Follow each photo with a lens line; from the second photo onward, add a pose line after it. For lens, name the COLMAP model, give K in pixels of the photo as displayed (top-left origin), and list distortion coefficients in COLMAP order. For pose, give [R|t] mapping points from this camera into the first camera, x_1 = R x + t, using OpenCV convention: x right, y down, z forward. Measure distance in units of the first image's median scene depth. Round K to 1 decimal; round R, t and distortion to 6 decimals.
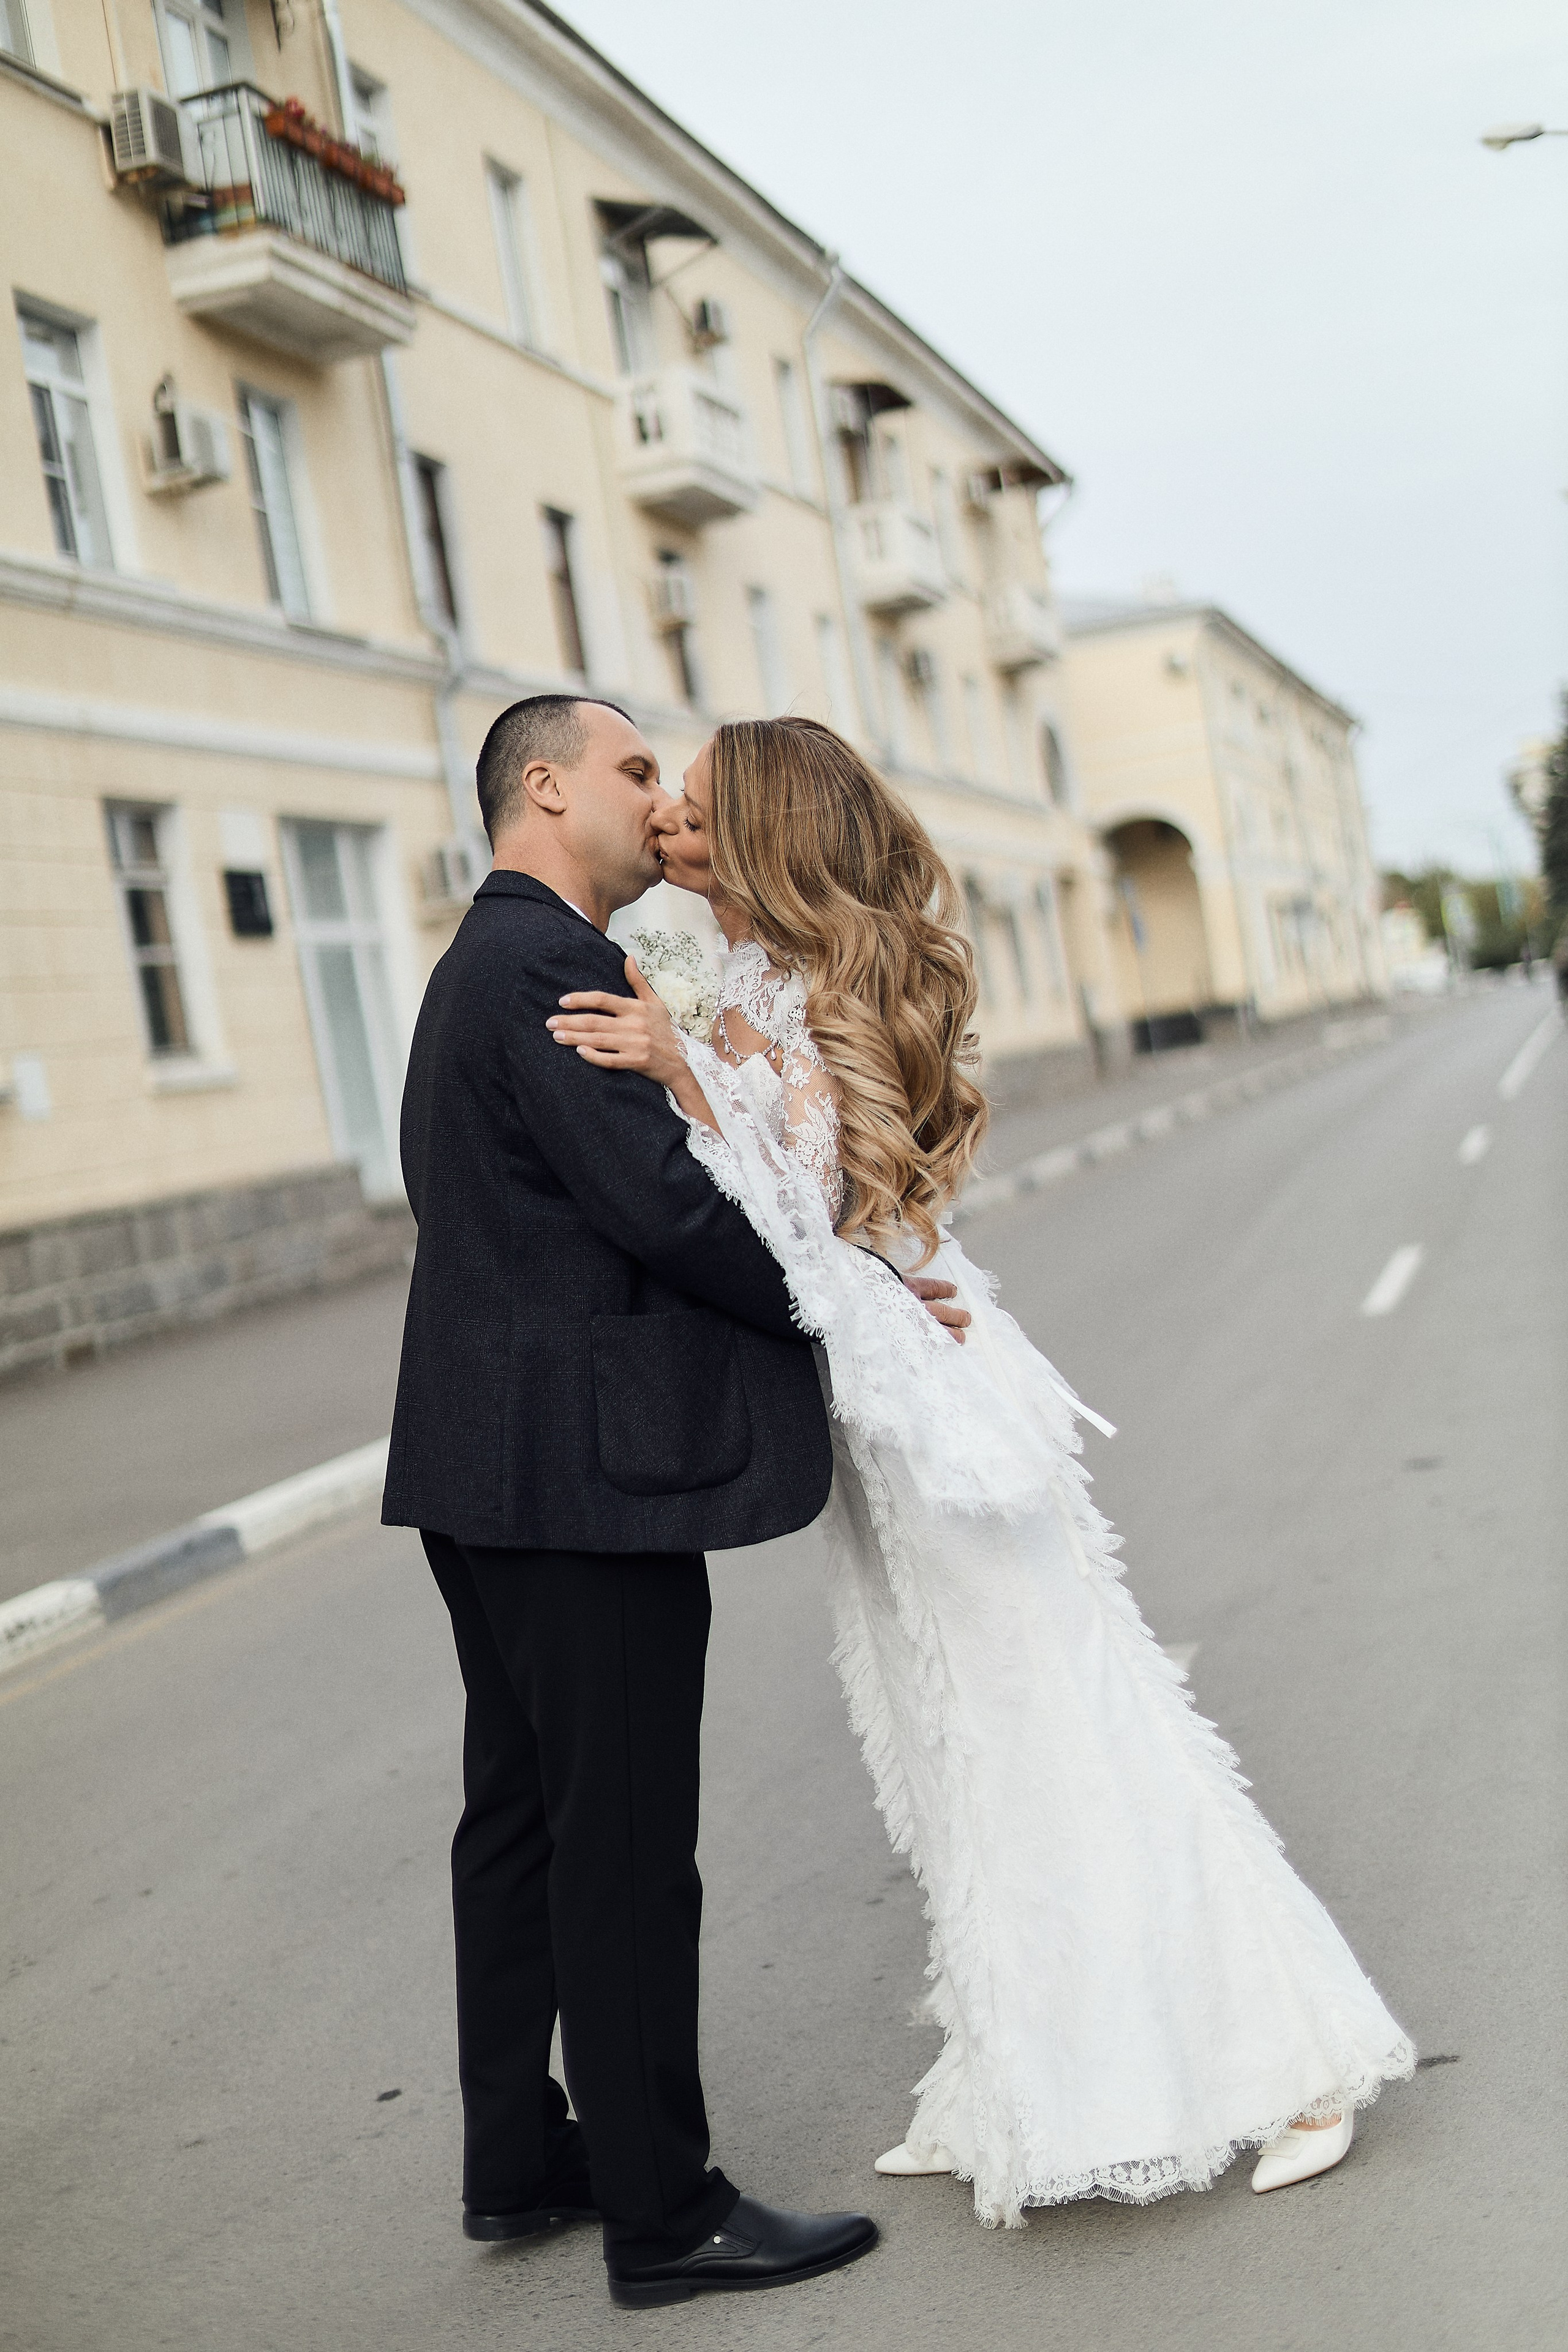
lens RADIAL K [[3074.1, 0, 791.8], [0, 3074.1, 1178.4], [0, 0, 1]] dist [0.052514, 0.000000]
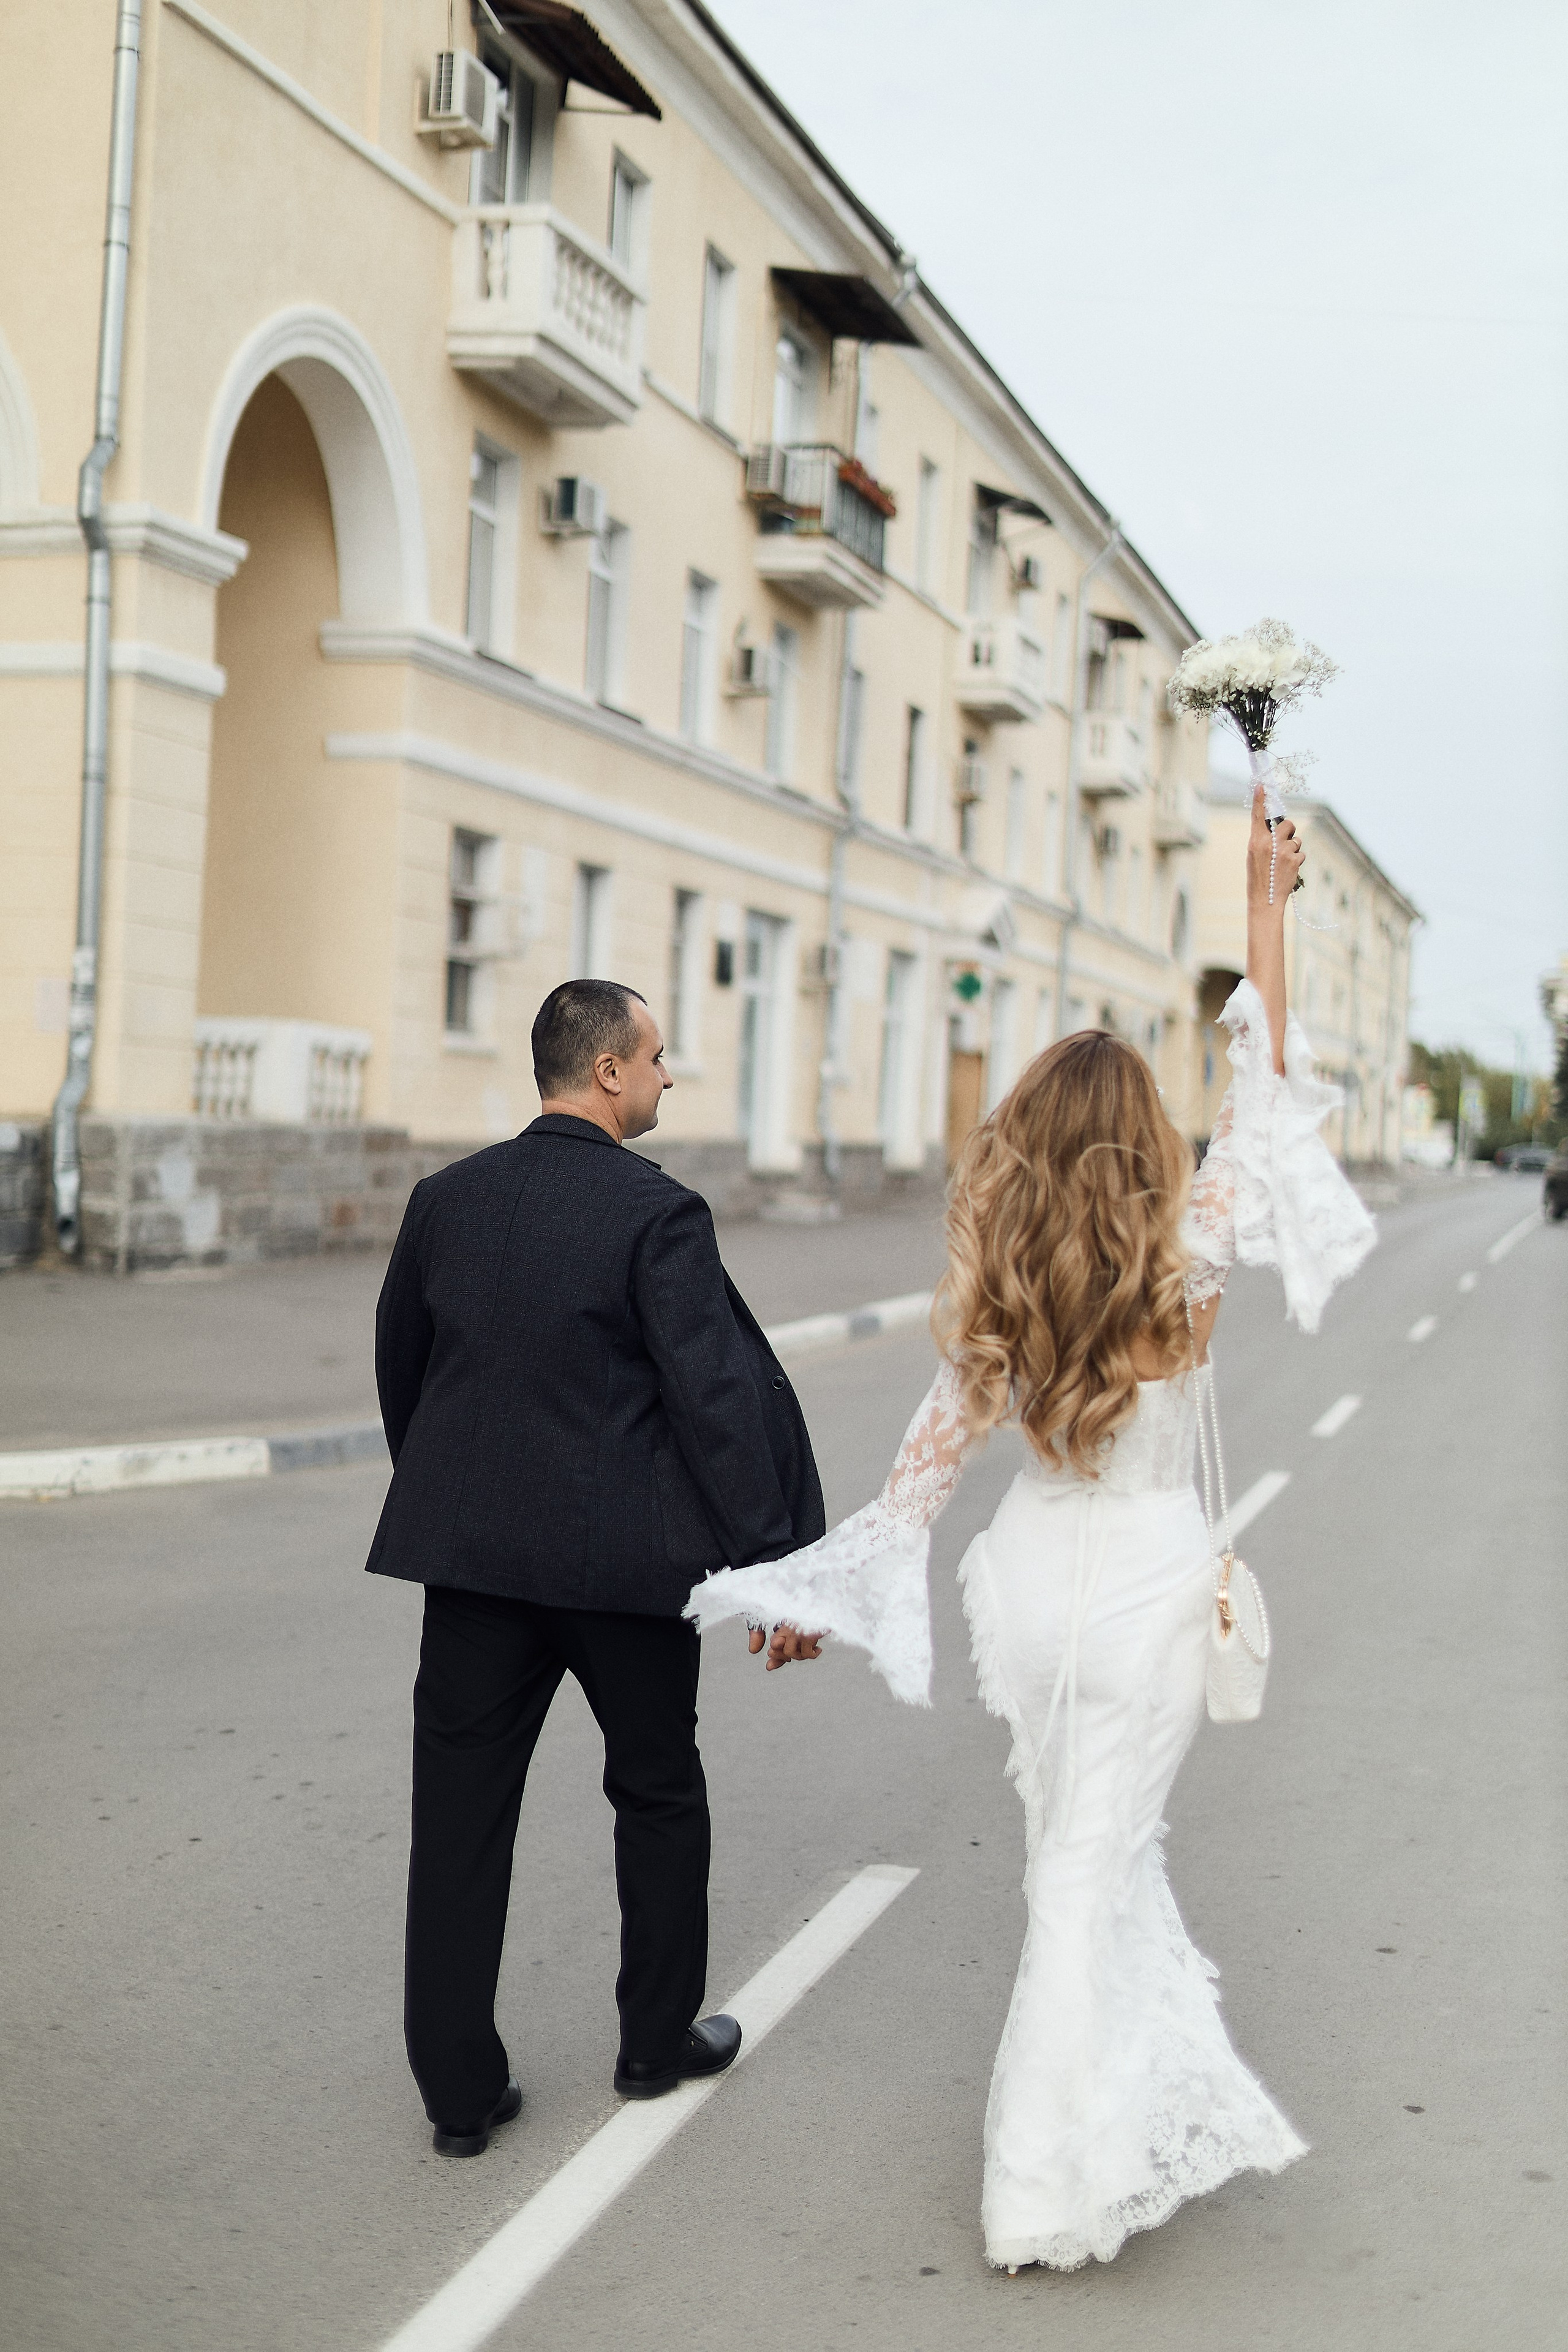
lens RADIAL K [[3074.1, 0, 775.2], [0, 3074.1, 1172.3], [0, 0, 1]] dist [0.052514, 0.000000]
pose [[0.976569, 0.215194, 0.001894, -0.083218], [-0.215155, 0.976501, -0.012441, 0.017274], [-0.004527, 0.011742, 0.999921, -0.344716]]
